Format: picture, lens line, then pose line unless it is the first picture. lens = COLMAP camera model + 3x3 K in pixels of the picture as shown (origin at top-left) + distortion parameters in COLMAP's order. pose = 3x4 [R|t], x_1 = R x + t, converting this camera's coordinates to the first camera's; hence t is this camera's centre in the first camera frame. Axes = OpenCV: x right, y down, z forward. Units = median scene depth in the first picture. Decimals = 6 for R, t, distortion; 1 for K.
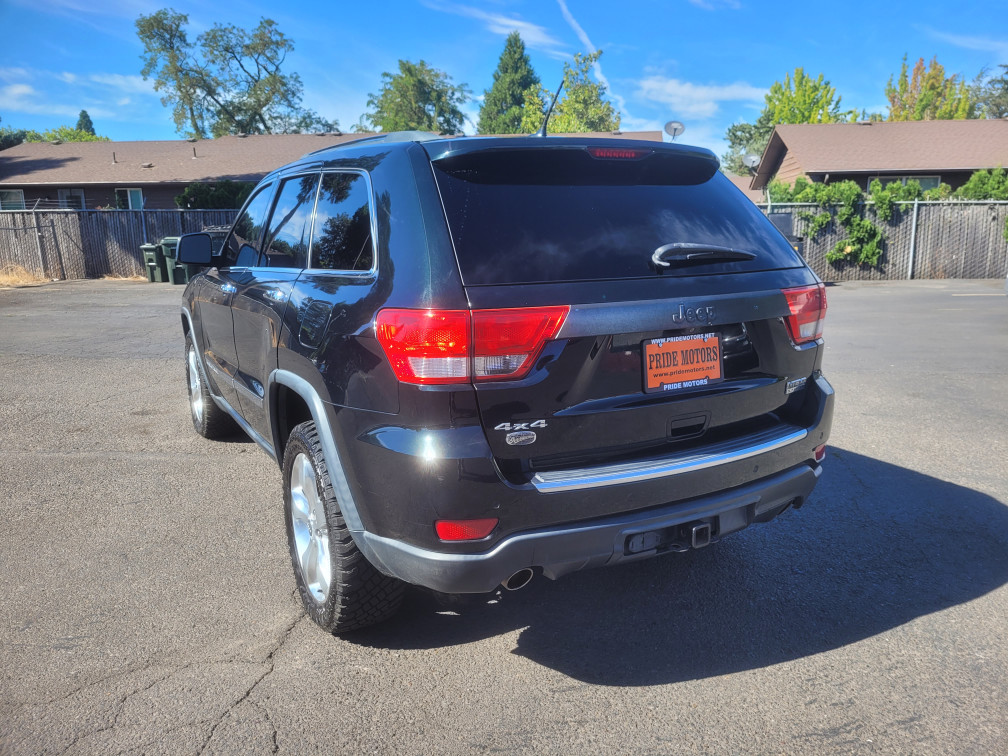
lens RADIAL K [[758.2, 0, 504.0], [0, 758.2, 378.0], [0, 0, 1]] dist [0.029061, -0.033118]
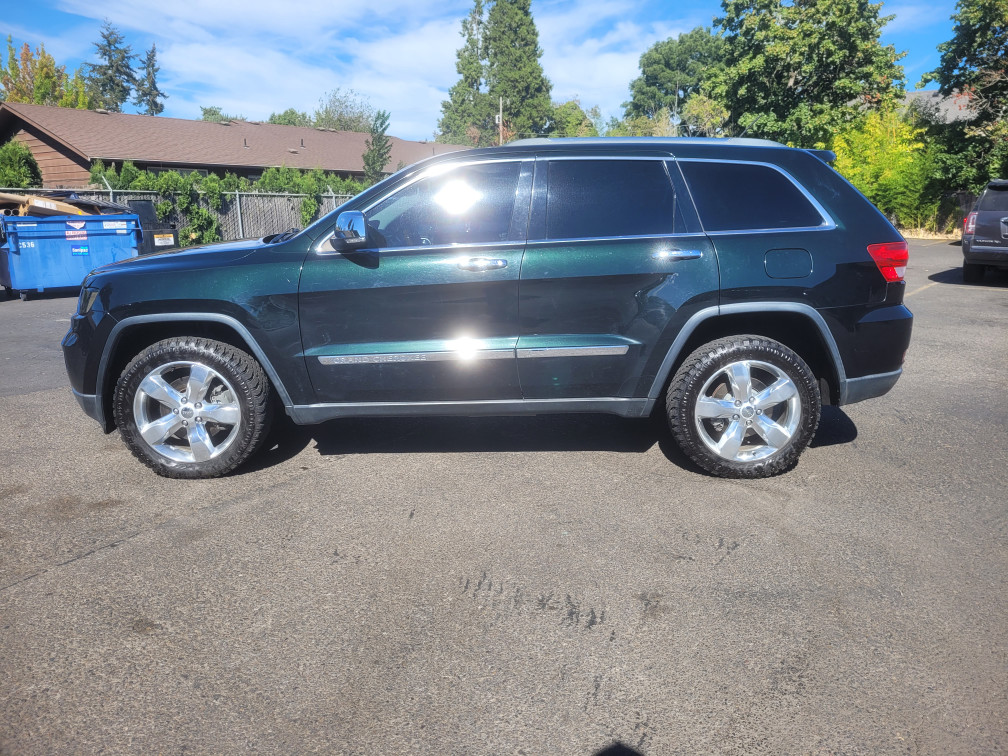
lens RADIAL K [[758.2, 0, 504.0], [0, 758.2, 378.0], [0, 0, 1]] dist [0.029061, -0.033118]
pose [[0.486895, -0.182811, 0.854116, -0.274047], [0.173532, 0.978606, 0.110533, -0.018212], [-0.856049, 0.094398, 0.508201, 0.112337]]
